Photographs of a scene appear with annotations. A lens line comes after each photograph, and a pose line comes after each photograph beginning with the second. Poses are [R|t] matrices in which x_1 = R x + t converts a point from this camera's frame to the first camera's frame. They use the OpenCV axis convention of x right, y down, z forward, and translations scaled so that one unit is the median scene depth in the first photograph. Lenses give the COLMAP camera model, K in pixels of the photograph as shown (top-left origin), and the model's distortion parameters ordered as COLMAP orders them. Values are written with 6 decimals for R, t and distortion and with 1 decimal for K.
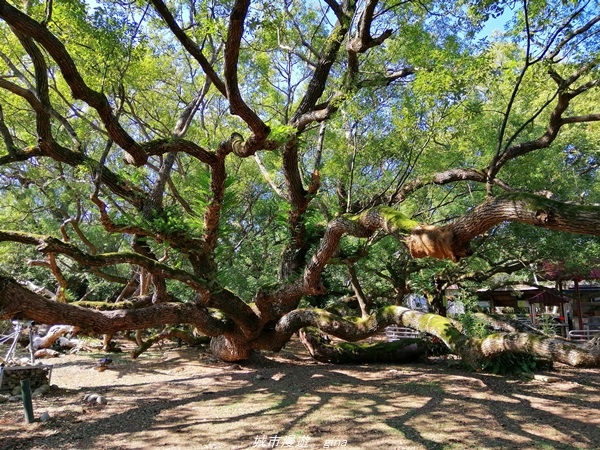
lens RADIAL K [[459.1, 0, 300.0], [0, 459.1, 225.0], [0, 0, 1]] dist [0.049876, -0.062960]
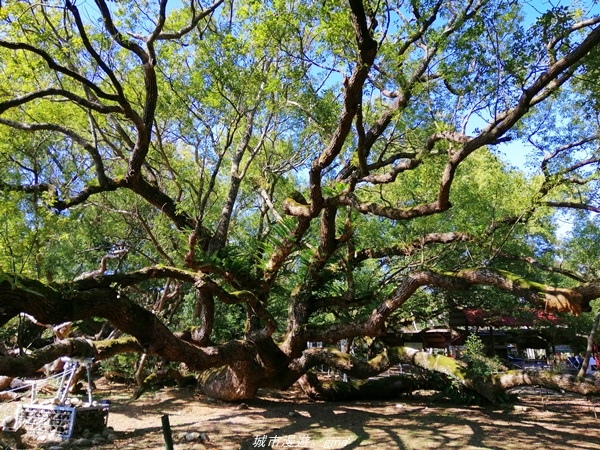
lens RADIAL K [[459.1, 0, 300.0], [0, 459.1, 225.0], [0, 0, 1]] dist [0.049876, -0.062960]
pose [[0.953225, 0.090205, 0.288488, -0.409719], [-0.066279, 0.993581, -0.091672, -0.003496], [-0.294906, 0.068263, 0.953085, -0.032684]]
